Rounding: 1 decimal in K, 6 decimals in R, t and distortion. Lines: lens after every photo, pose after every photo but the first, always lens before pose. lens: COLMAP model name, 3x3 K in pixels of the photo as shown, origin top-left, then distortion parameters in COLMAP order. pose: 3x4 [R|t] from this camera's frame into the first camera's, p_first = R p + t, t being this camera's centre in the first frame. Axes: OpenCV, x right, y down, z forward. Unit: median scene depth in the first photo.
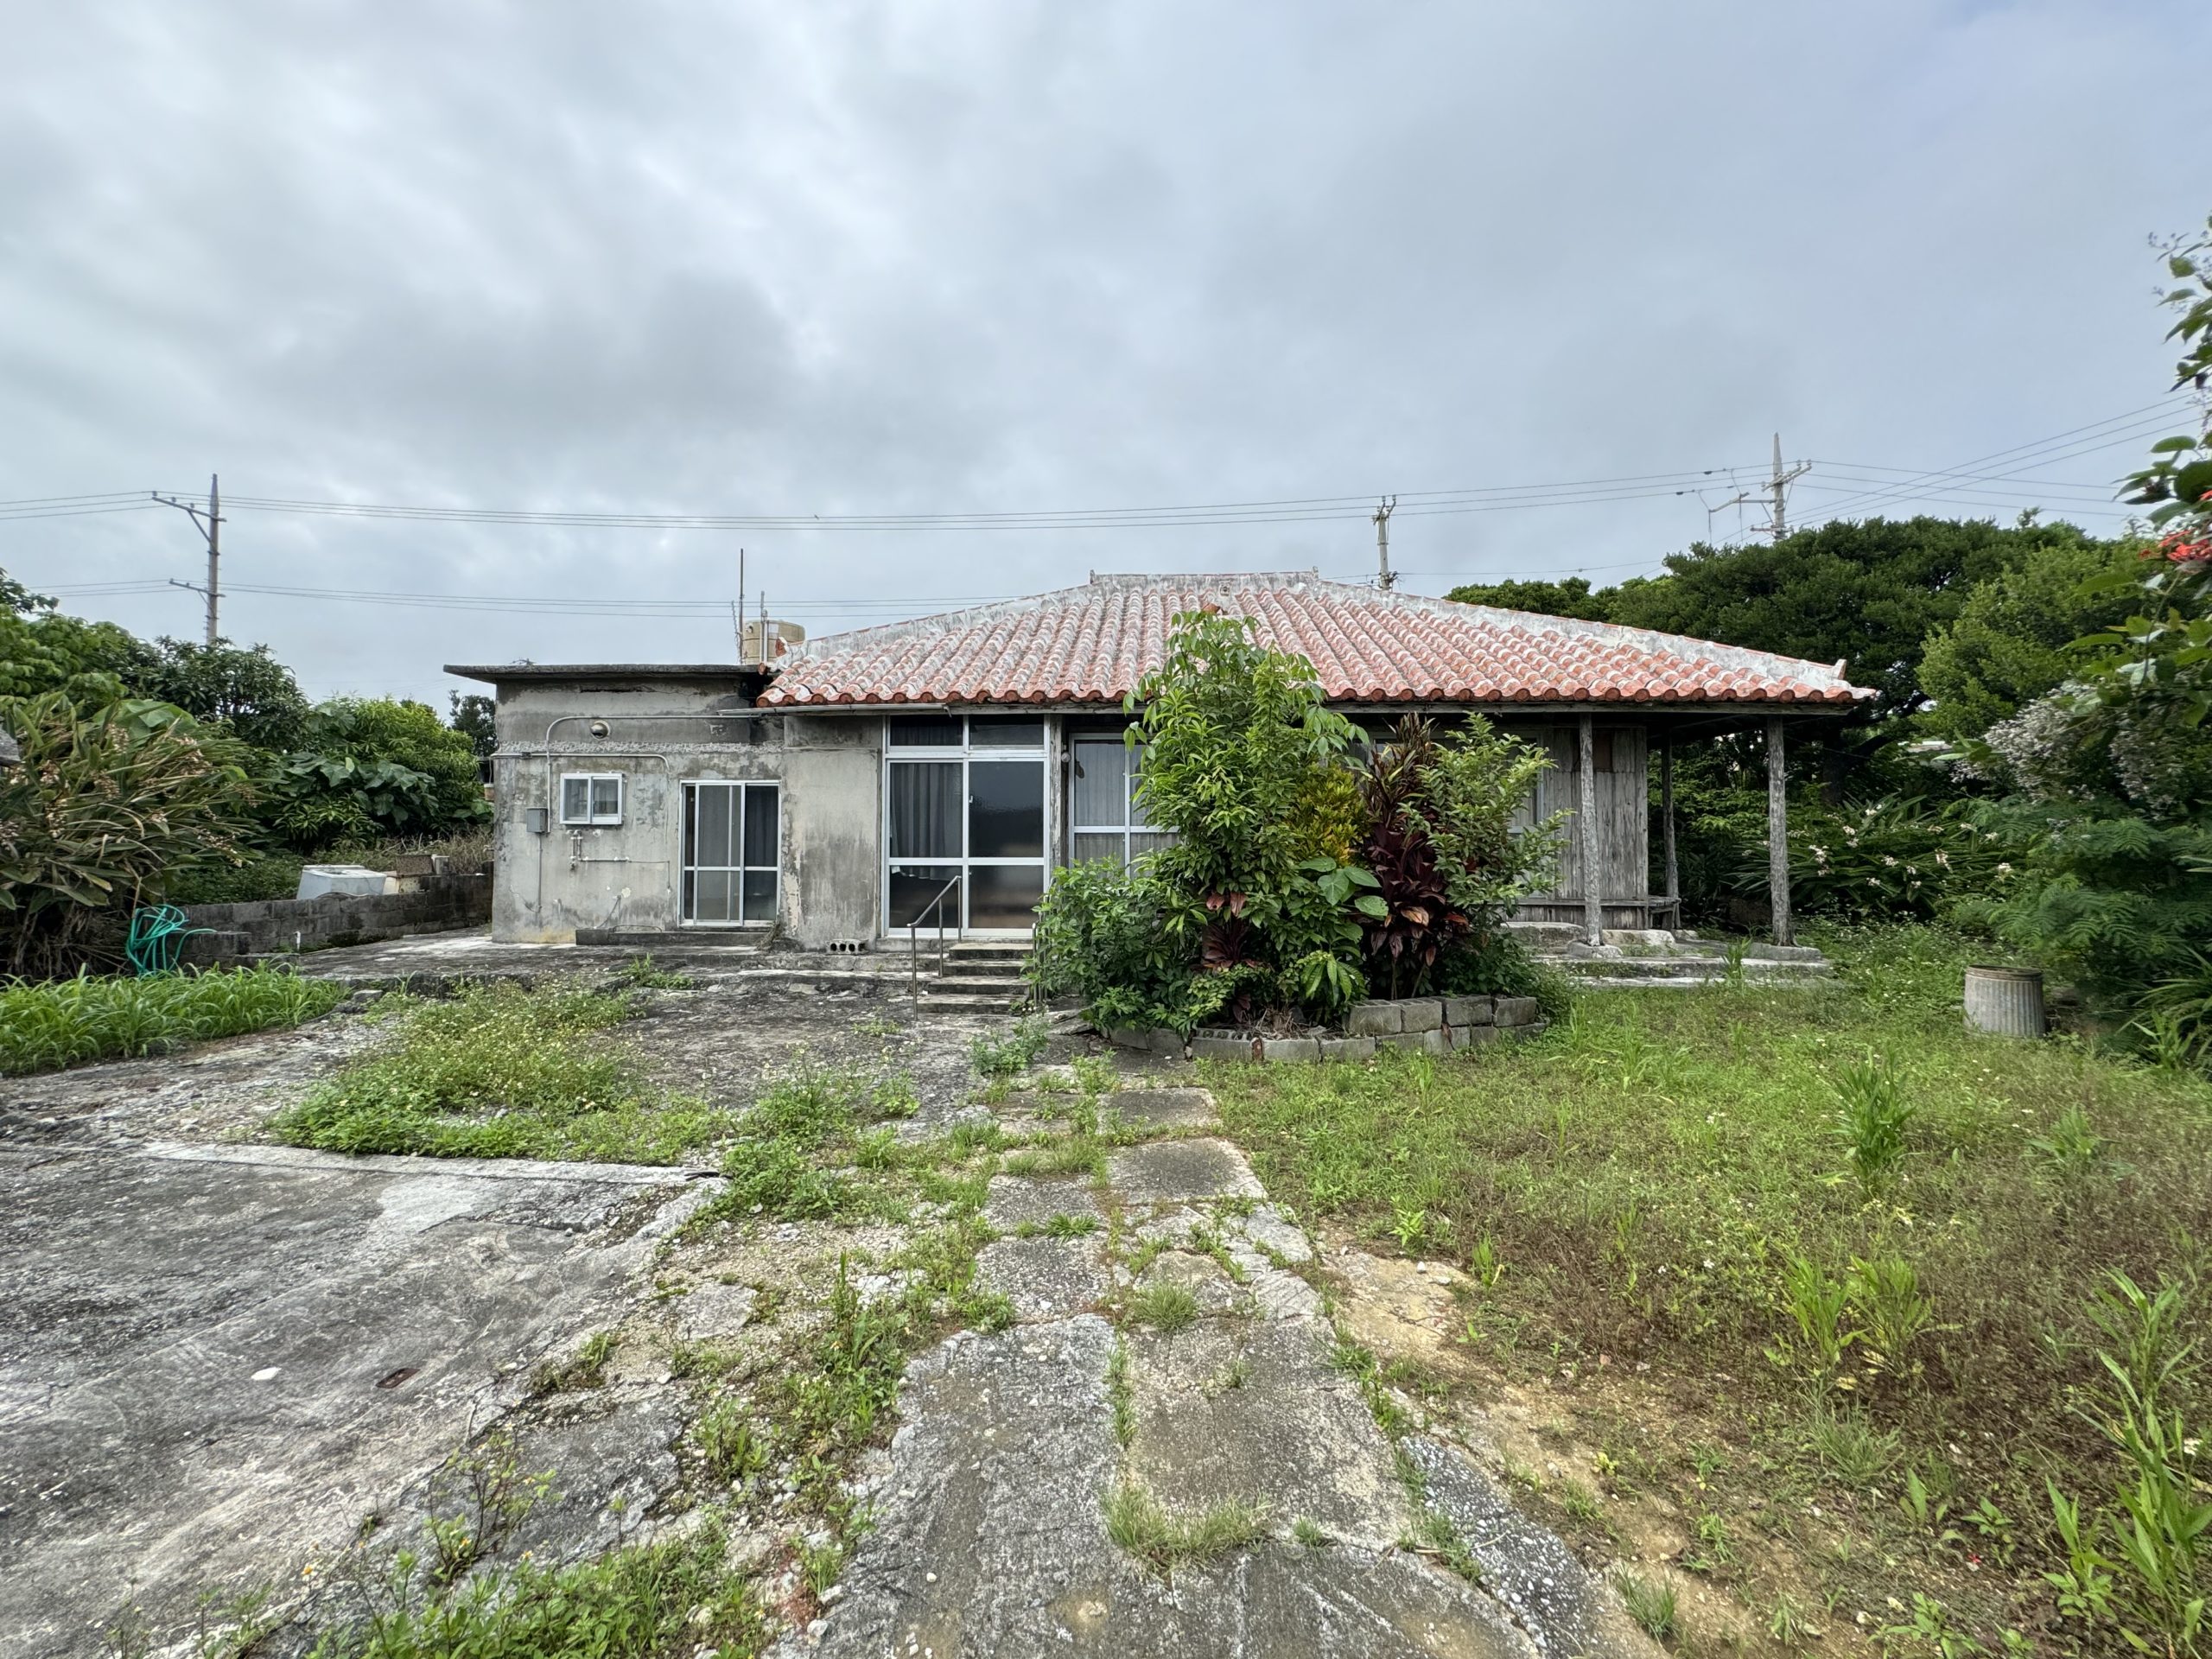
lens RADIAL K [[883.4, 0, 1108.1], [0, 883.4, 824.9], [0, 0, 1]] dist [-0.001489, 0.000531]
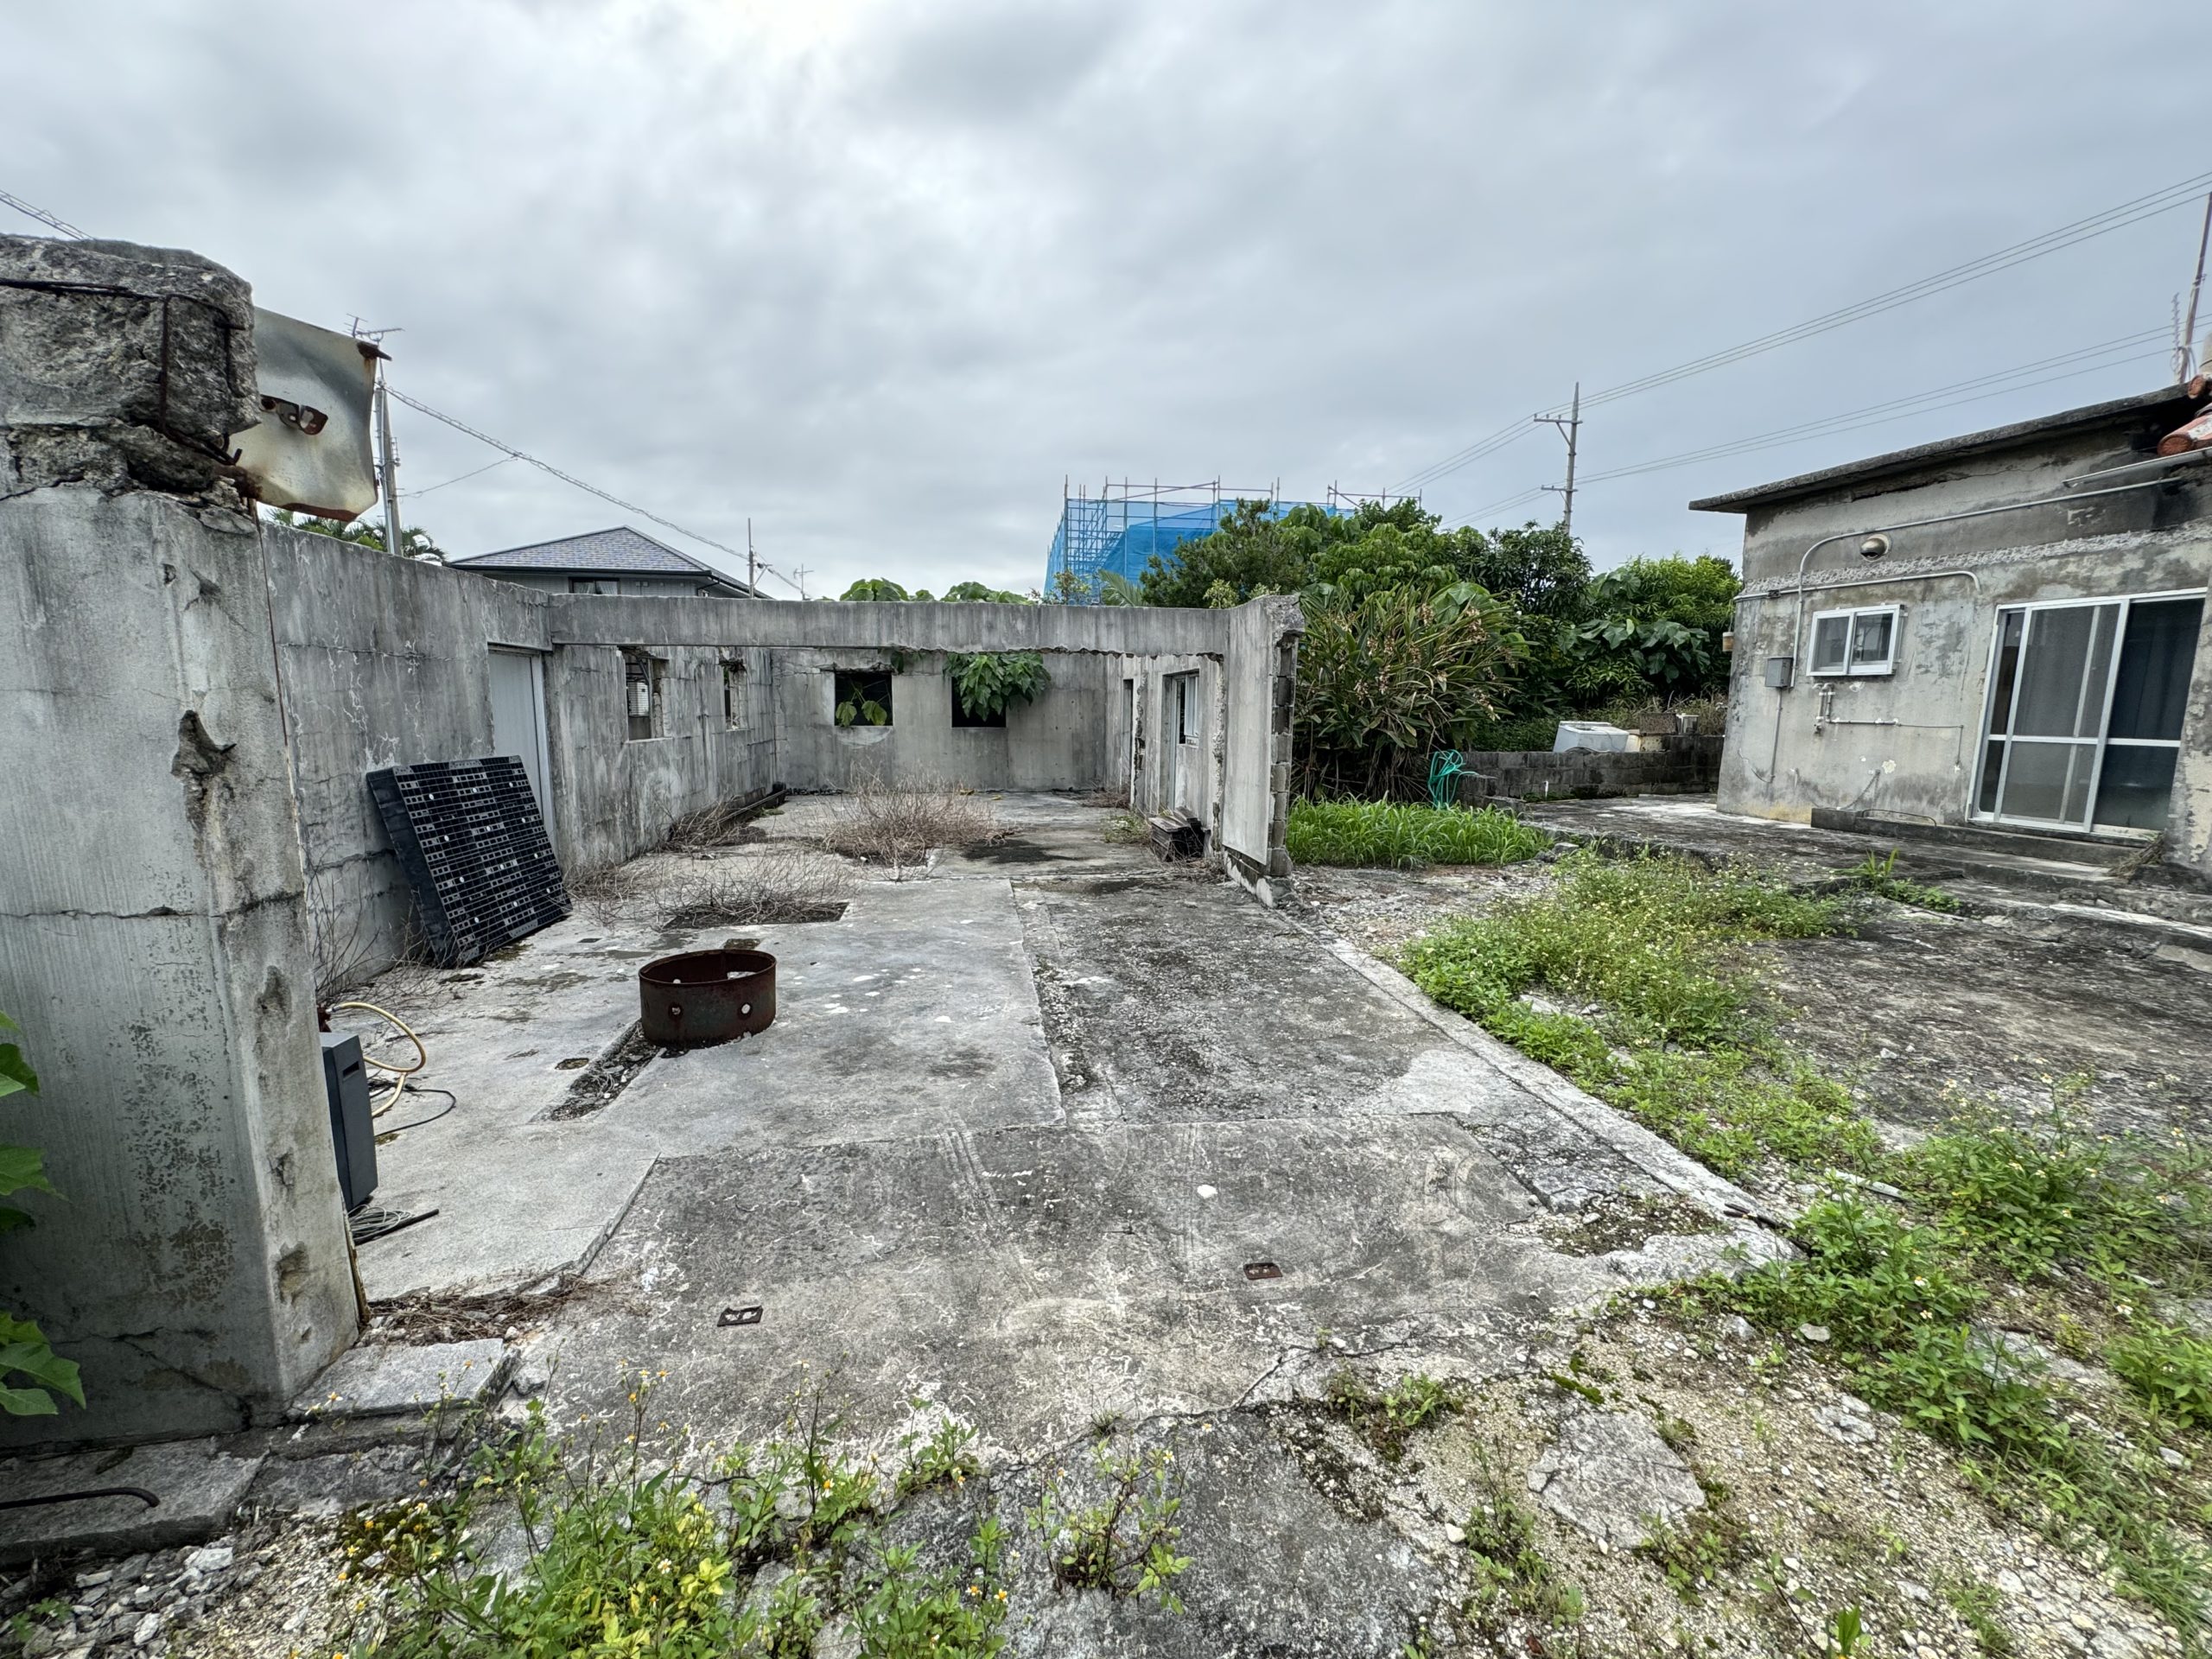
lens RADIAL K [[883.4, 0, 1103.9], [0, 883.4, 822.7], [0, 0, 1]] dist [-0.001489, 0.000531]
pose [[0.275755, 0.130967, -0.952264, -0.013041], [0.014150, 0.990014, 0.140256, 0.011632], [0.961124, -0.052151, 0.271148, 0.192713]]
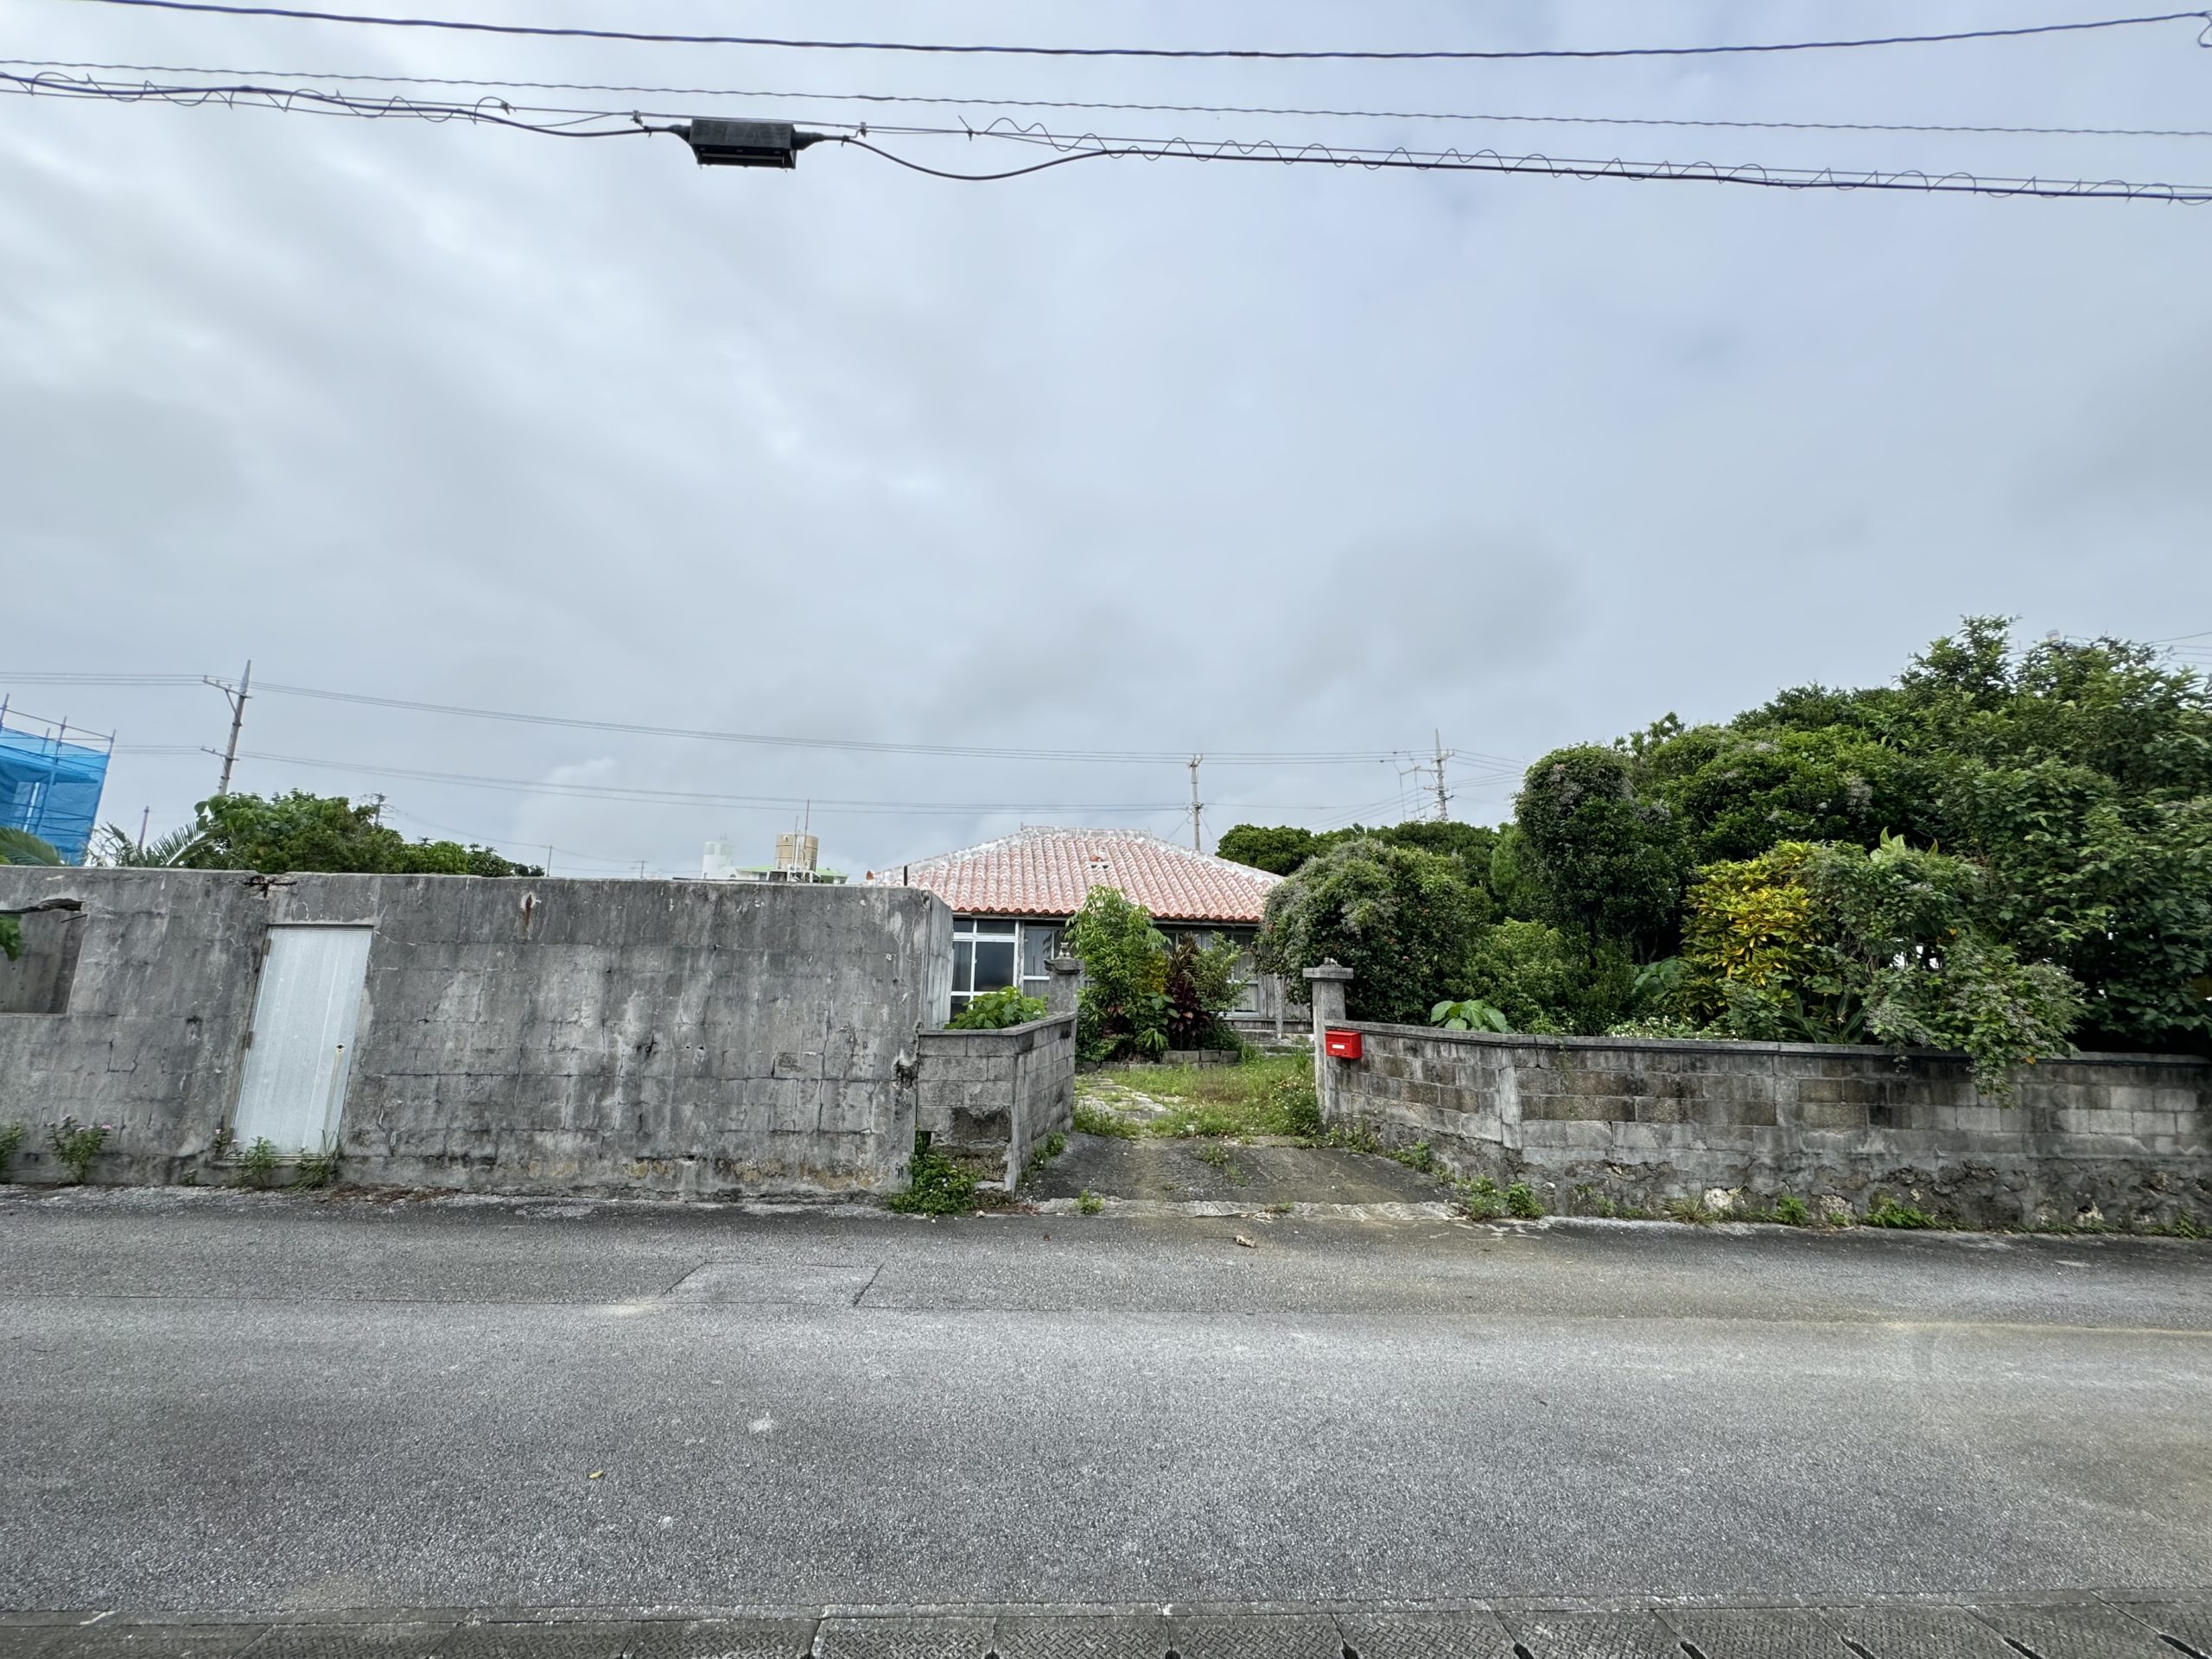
lens RADIAL K [[883.4, 0, 1103.1], [0, 883.4, 822.9], [0, 0, 1]] dist [-0.001489, 0.000531]
pose [[0.982928, 0.049990, 0.177068, -0.269244], [-0.019418, 0.985192, -0.170352, -0.003010], [-0.182962, 0.164005, 0.969344, -1.096358]]
